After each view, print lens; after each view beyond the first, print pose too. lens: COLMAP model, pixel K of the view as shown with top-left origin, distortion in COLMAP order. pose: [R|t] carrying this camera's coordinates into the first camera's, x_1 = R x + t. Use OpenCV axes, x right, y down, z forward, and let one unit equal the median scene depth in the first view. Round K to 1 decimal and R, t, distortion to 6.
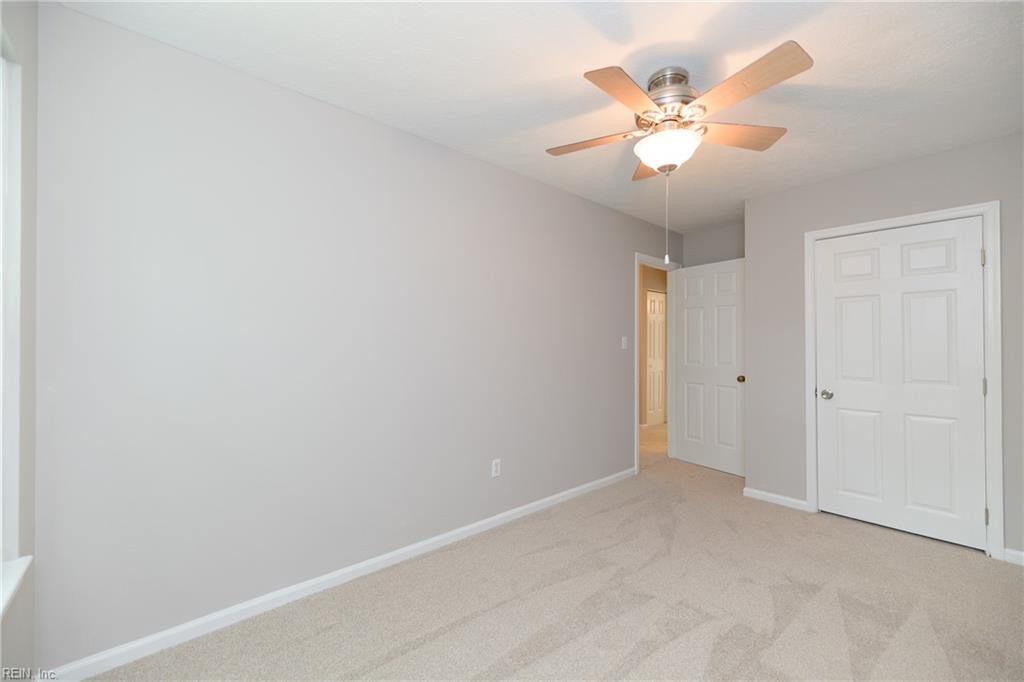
lens RADIAL K [[407.9, 0, 505.5], [0, 407.9, 342.6], [0, 0, 1]] dist [0.000700, 0.000240]
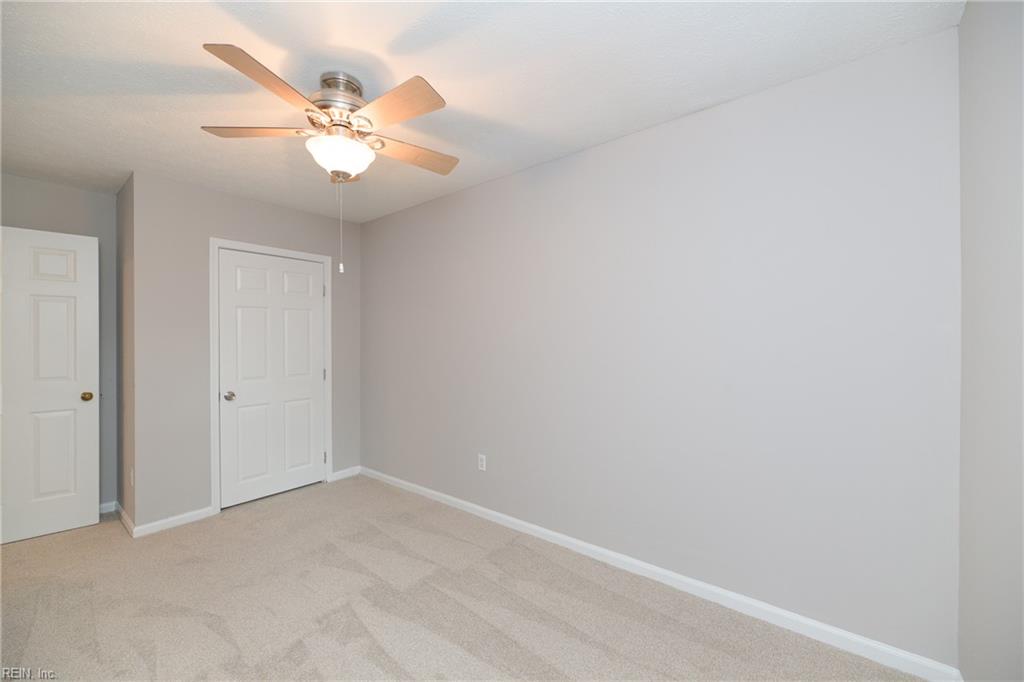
lens RADIAL K [[407.9, 0, 505.5], [0, 407.9, 342.6], [0, 0, 1]] dist [0.000700, 0.000240]
pose [[-0.181339, 0.000362, 0.983421, -0.481534], [0.002283, 0.999997, 0.000052, -0.012804], [-0.983418, 0.002255, -0.181340, 0.603031]]
